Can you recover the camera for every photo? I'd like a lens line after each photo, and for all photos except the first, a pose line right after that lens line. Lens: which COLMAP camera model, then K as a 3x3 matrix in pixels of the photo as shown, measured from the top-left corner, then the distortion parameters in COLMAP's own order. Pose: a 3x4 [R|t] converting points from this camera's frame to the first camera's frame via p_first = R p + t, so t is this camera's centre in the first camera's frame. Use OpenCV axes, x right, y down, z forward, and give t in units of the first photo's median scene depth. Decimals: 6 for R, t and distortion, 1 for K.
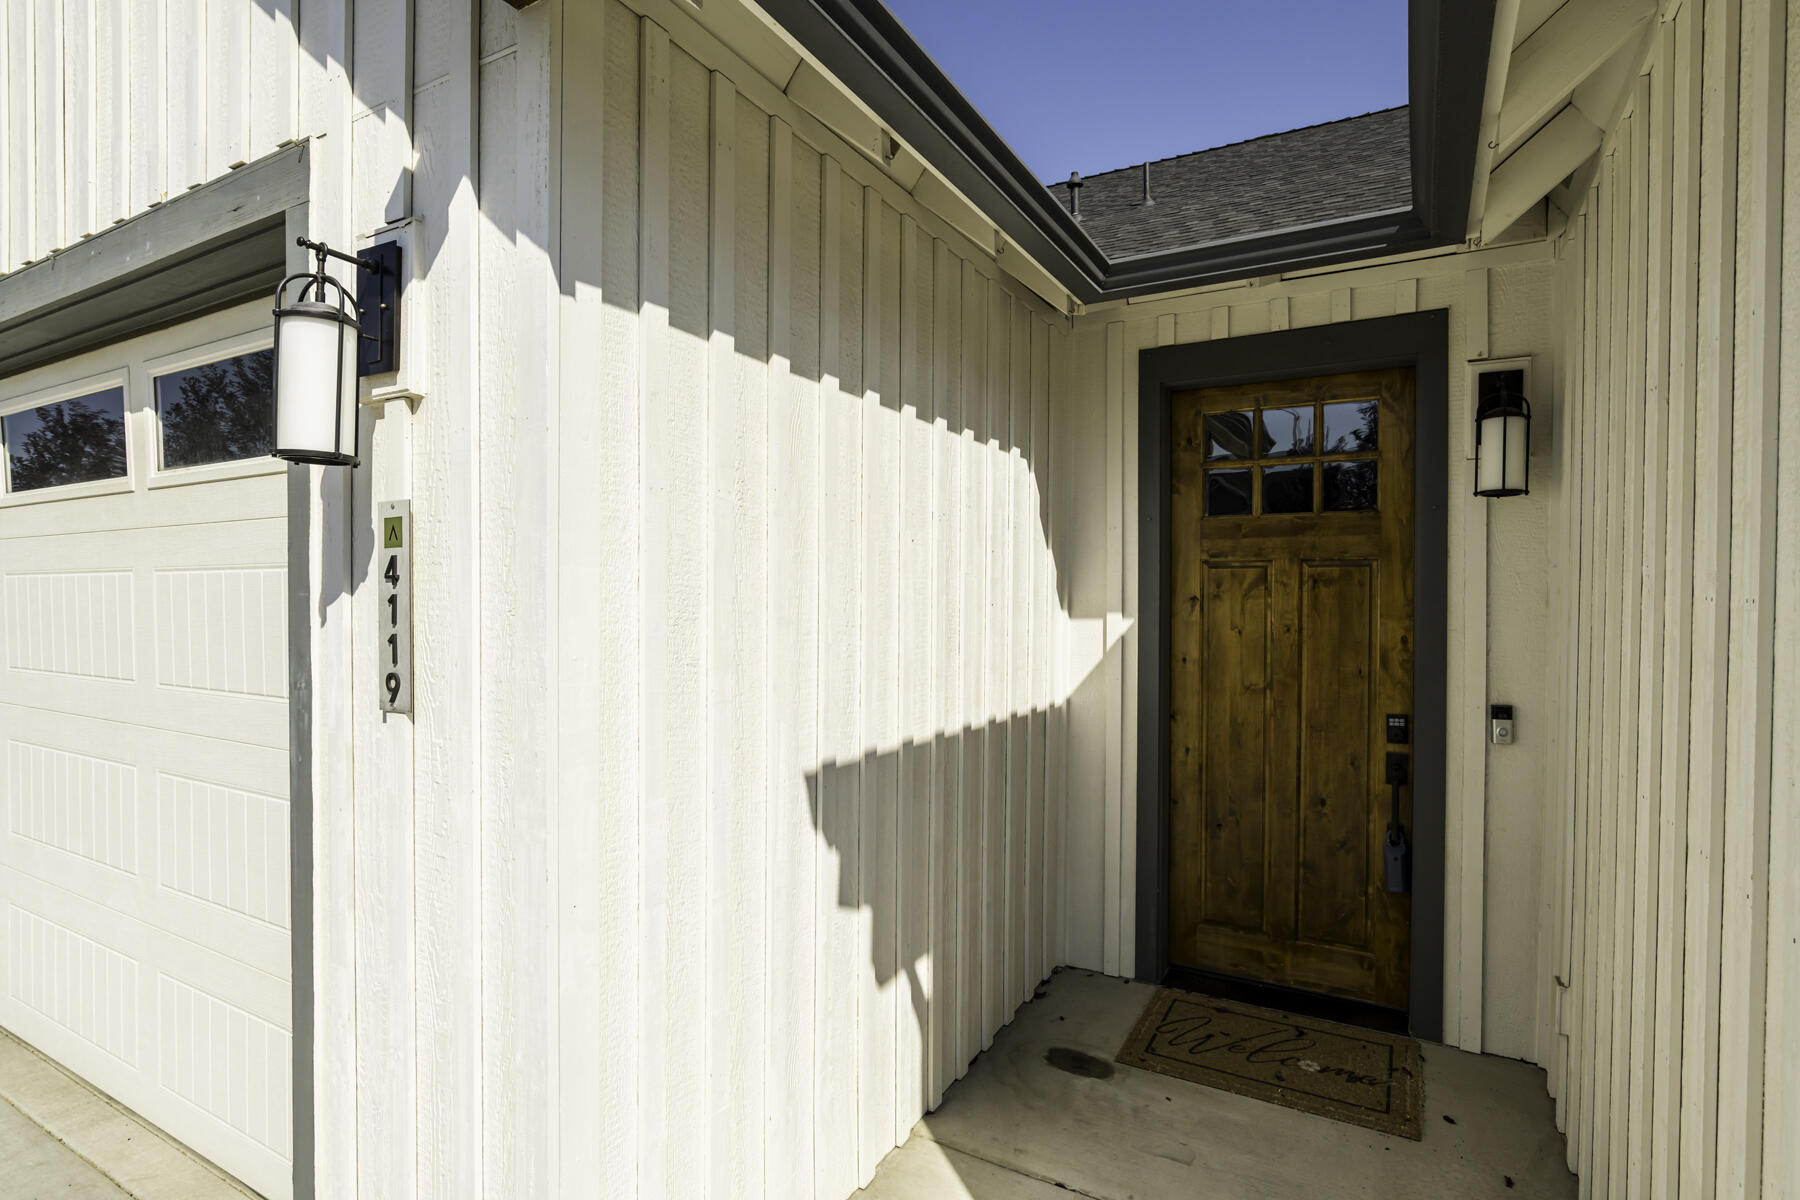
lens RADIAL K [[916.6, 0, 915.9], [0, 916.6, 608.4], [0, 0, 1]] dist [-0.024526, 0.011482]
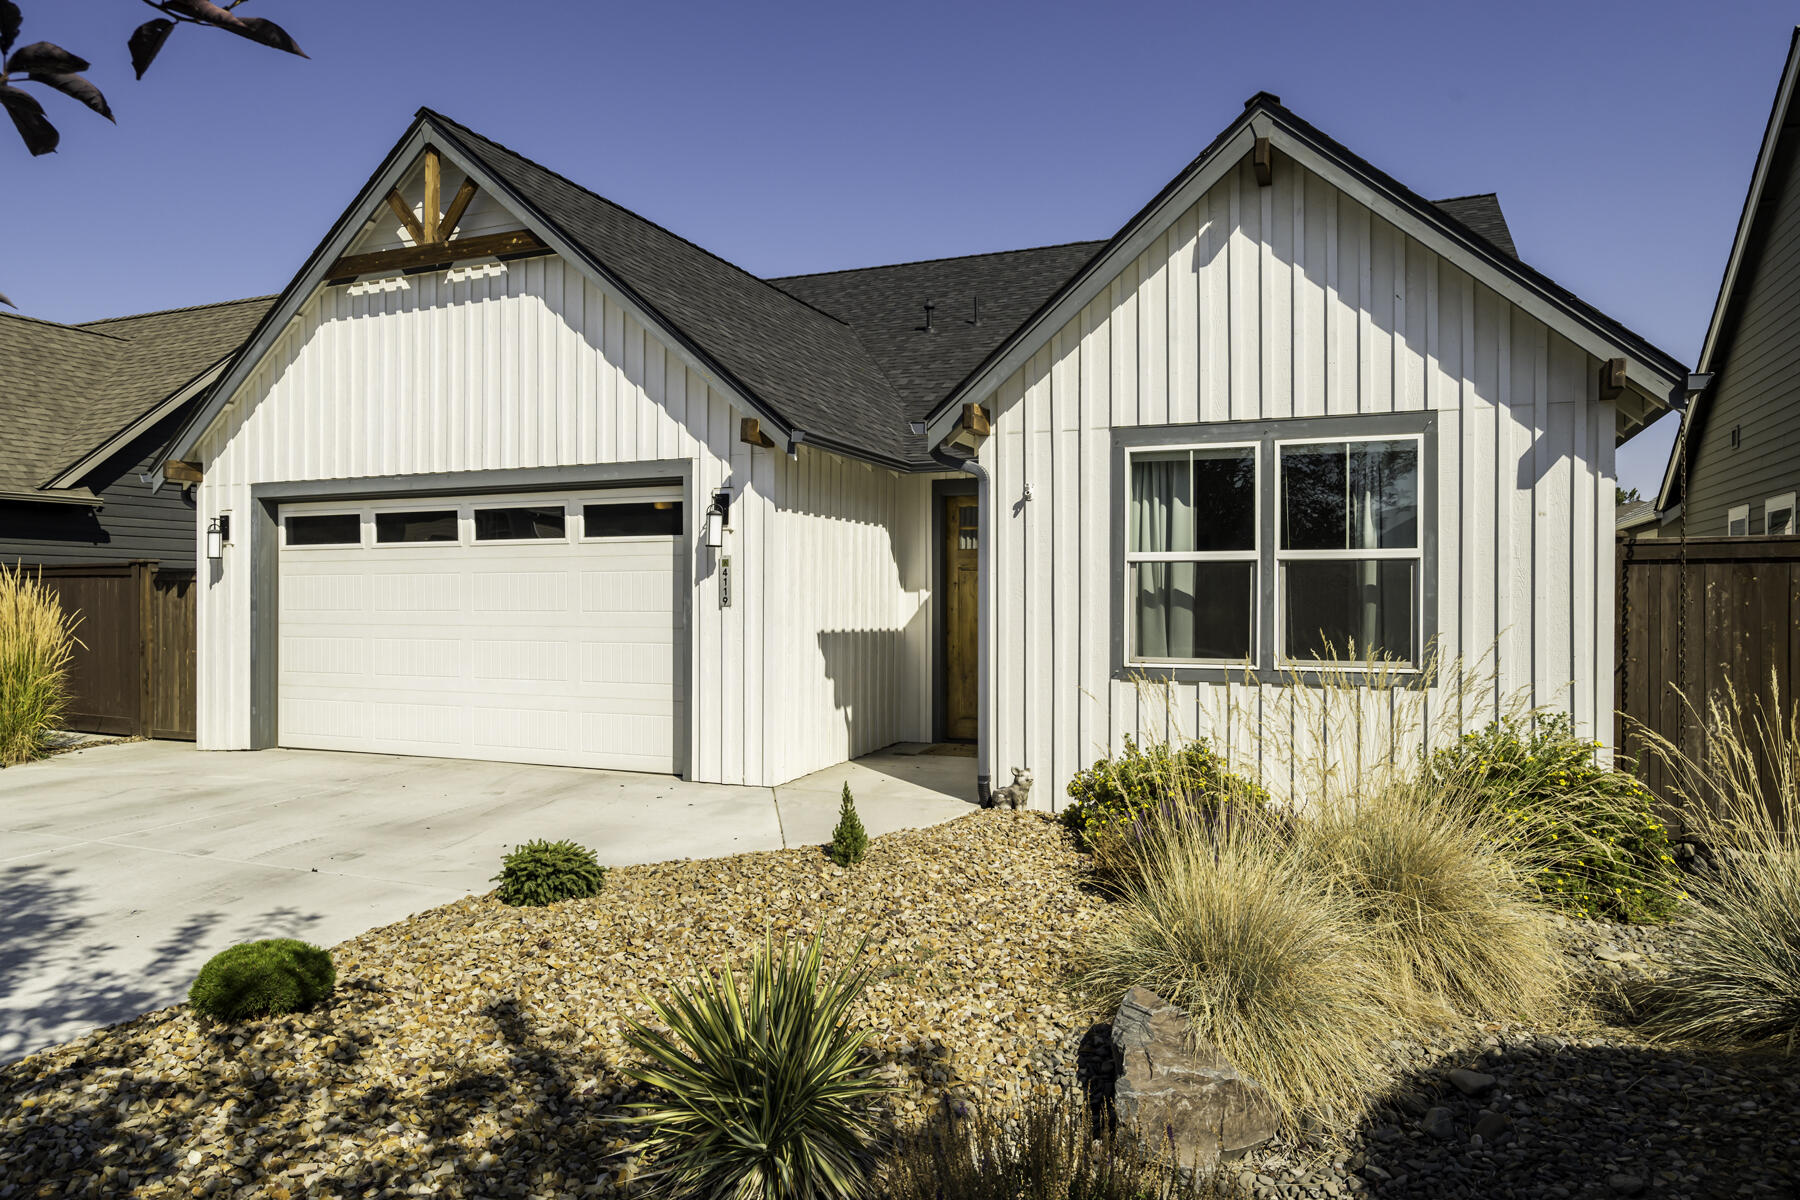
lens RADIAL K [[1164.1, 0, 907.4], [0, 1164.1, 596.7], [0, 0, 1]] dist [-0.015317, 0.004808]
pose [[0.993775, -0.005390, 0.111274, -0.181627], [0.007782, 0.999748, -0.021074, 0.097428], [-0.111132, 0.021809, 0.993566, -2.266149]]
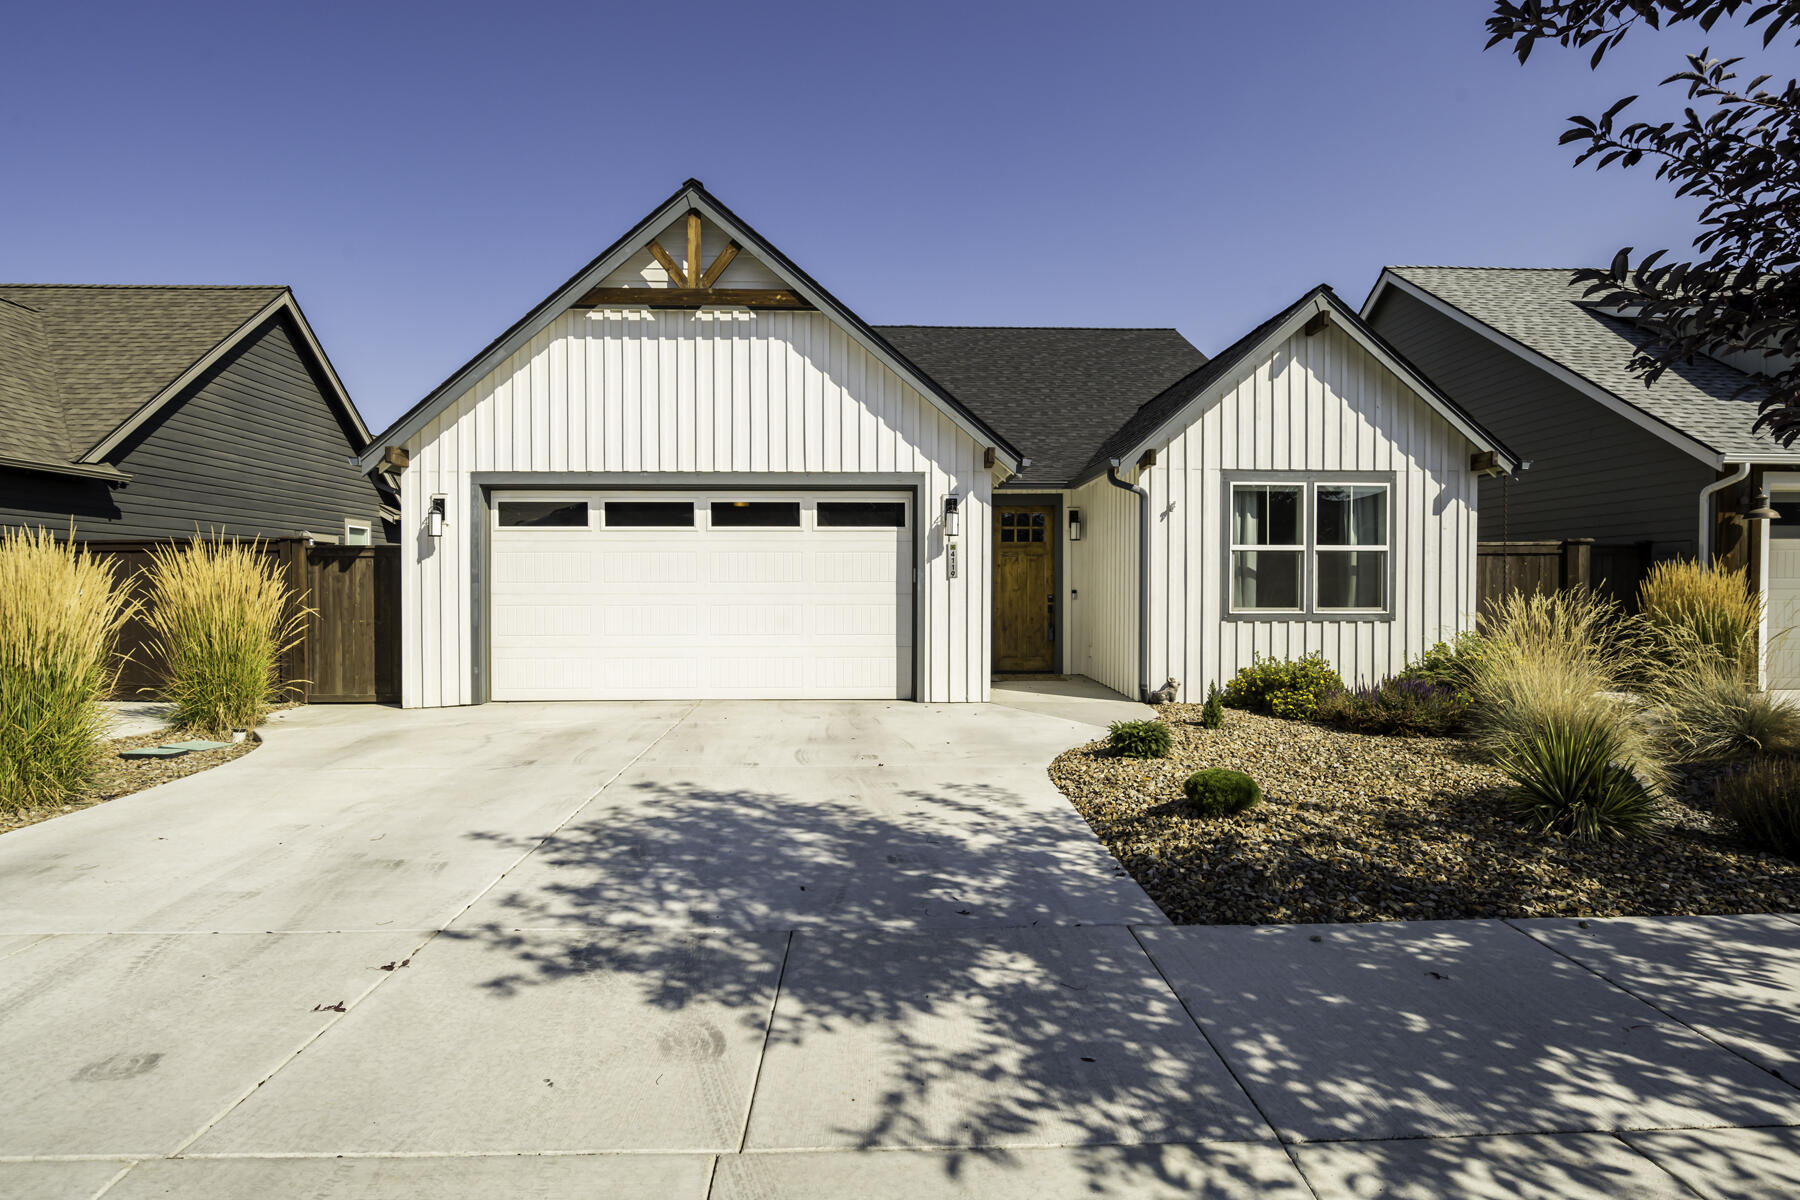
lens RADIAL K [[916.6, 0, 892.2], [0, 916.6, 598.4], [0, 0, 1]] dist [-0.024526, 0.011482]
pose [[0.856068, -0.011393, 0.516738, -2.085010], [0.015343, 0.999877, -0.003373, 0.135610], [-0.516636, 0.010816, 0.856137, -2.016782]]
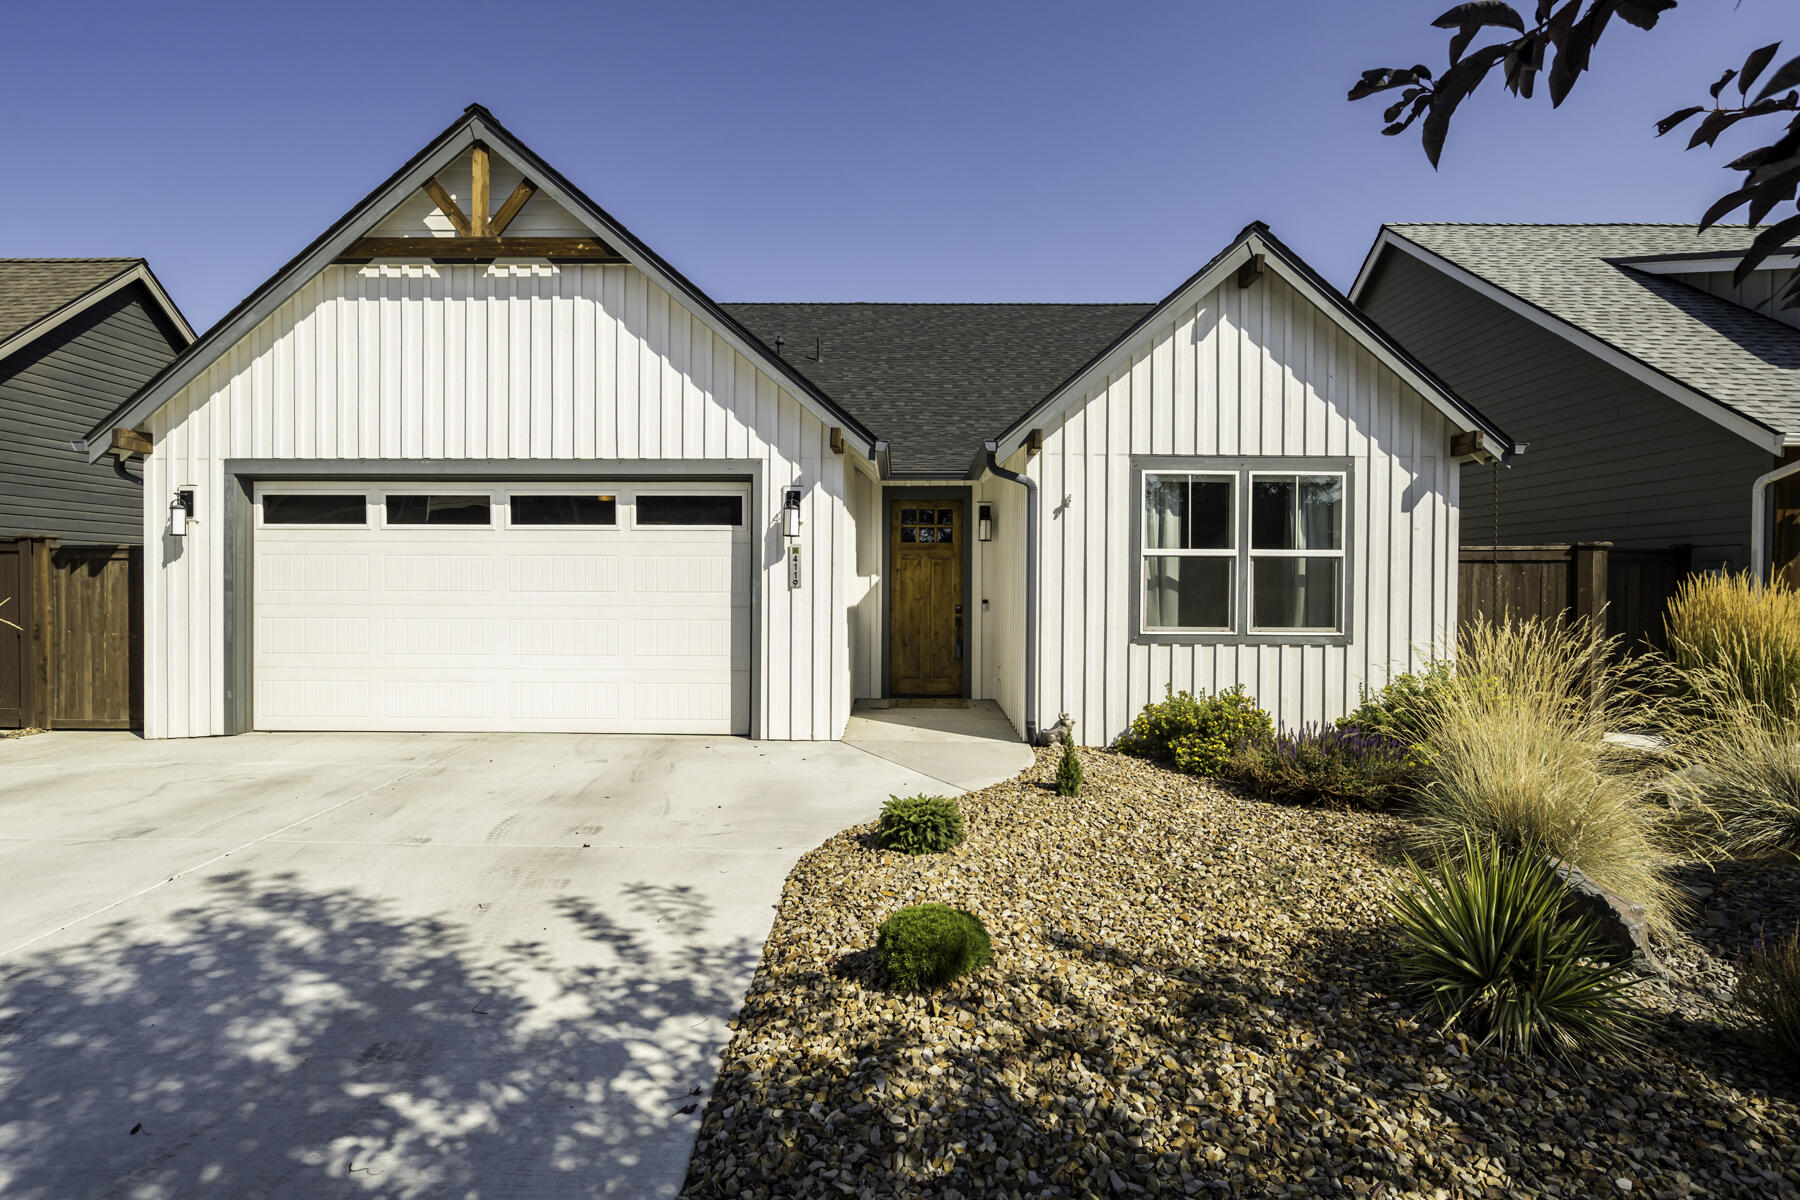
lens RADIAL K [[916.6, 0, 890.4], [0, 916.6, 591.0], [0, 0, 1]] dist [-0.024526, 0.011482]
pose [[0.879649, -0.004597, 0.475601, -1.278644], [0.008932, 0.999937, -0.006855, 0.086798], [-0.475540, 0.010278, 0.879634, -1.822569]]
